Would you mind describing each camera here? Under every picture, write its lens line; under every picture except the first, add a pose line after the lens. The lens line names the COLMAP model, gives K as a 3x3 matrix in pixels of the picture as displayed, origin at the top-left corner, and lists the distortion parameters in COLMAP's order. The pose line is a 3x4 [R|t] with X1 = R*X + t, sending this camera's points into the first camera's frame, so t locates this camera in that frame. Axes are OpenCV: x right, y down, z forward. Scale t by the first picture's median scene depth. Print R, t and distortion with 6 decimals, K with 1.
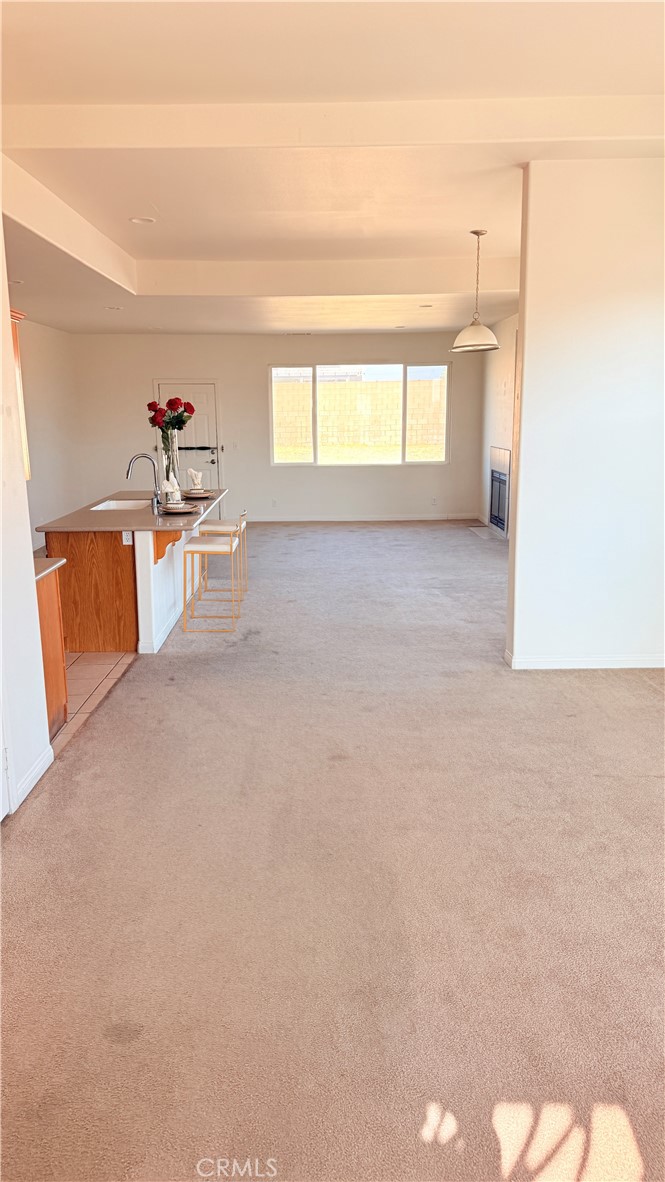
lens RADIAL K [[841.3, 0, 328.6], [0, 841.3, 592.1], [0, 0, 1]] dist [0.096598, -0.001837]
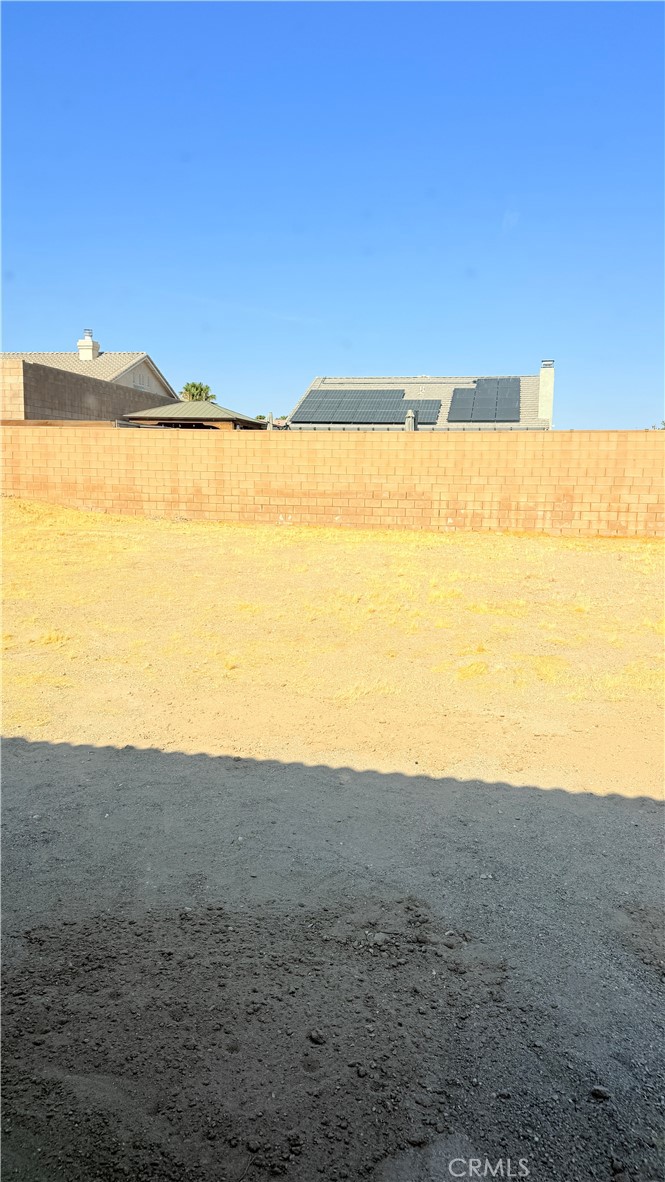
lens RADIAL K [[841.3, 0, 328.6], [0, 841.3, 589.8], [0, 0, 1]] dist [0.096598, -0.001837]
pose [[0.976342, 0.062275, -0.207069, 0.020867], [-0.077847, 0.994649, -0.067915, -0.082500], [0.201732, 0.082428, 0.975966, 0.386699]]
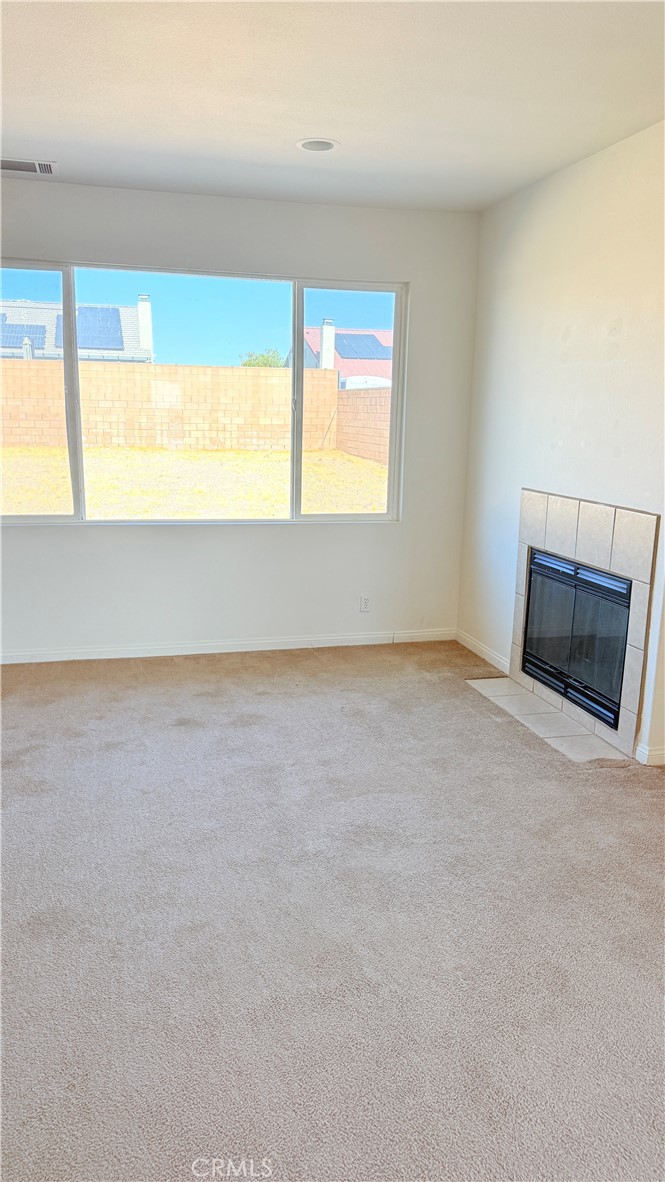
lens RADIAL K [[841.3, 0, 335.1], [0, 841.3, 594.5], [0, 0, 1]] dist [0.096598, -0.001837]
pose [[0.968165, -0.020426, 0.249478, 0.000260], [0.019465, 0.999791, 0.006318, -0.046000], [-0.249555, -0.001261, 0.968360, 0.230111]]
